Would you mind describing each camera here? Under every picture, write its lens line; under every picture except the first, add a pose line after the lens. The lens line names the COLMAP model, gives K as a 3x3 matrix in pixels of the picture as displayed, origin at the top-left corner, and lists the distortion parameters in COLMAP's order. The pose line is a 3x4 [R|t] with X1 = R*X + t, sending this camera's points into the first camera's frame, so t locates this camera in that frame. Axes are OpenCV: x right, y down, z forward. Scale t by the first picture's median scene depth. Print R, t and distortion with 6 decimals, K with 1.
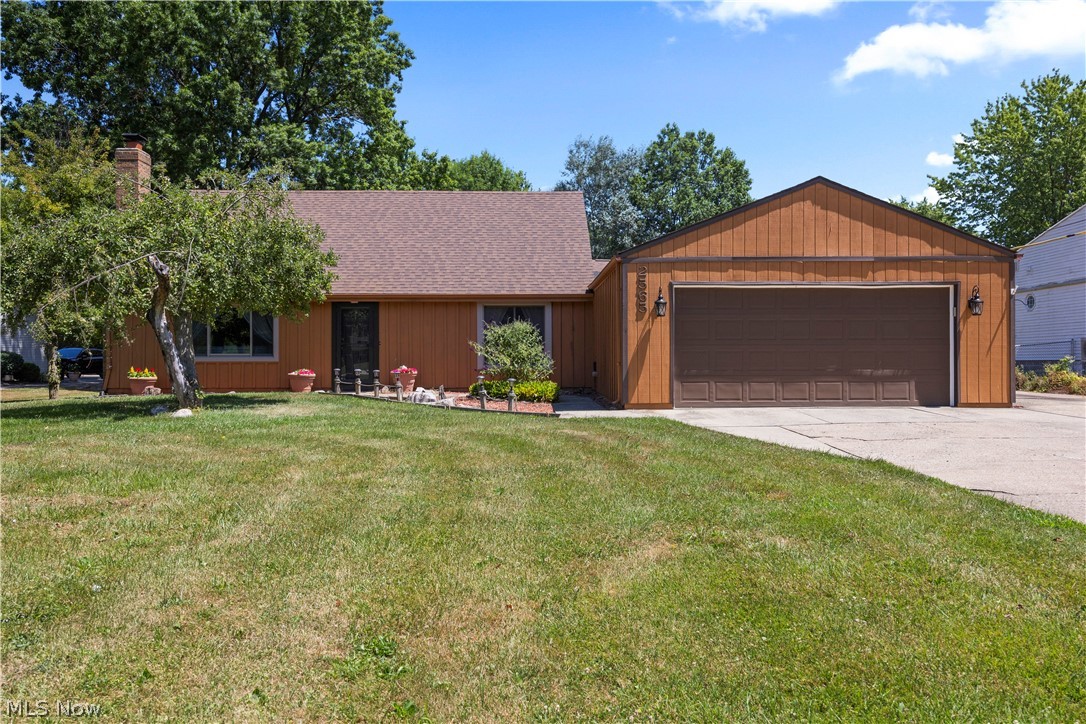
lens RADIAL K [[841.6, 0, 548.9], [0, 841.6, 360.9], [0, 0, 1]] dist [-0.000143, 0.002753]
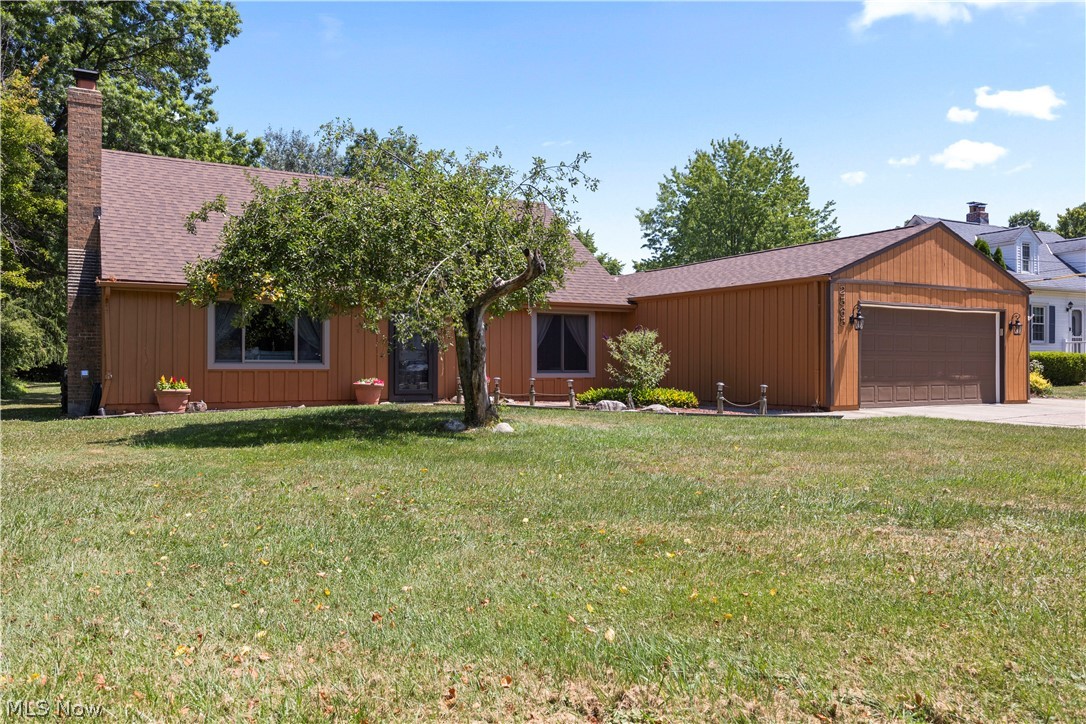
lens RADIAL K [[841.6, 0, 549.3], [0, 841.6, 363.4], [0, 0, 1]] dist [-0.000143, 0.002753]
pose [[0.865372, 0.003931, 0.501114, -0.799691], [0.000038, 0.999969, -0.007909, 0.002033], [-0.501130, 0.006864, 0.865345, 0.206533]]
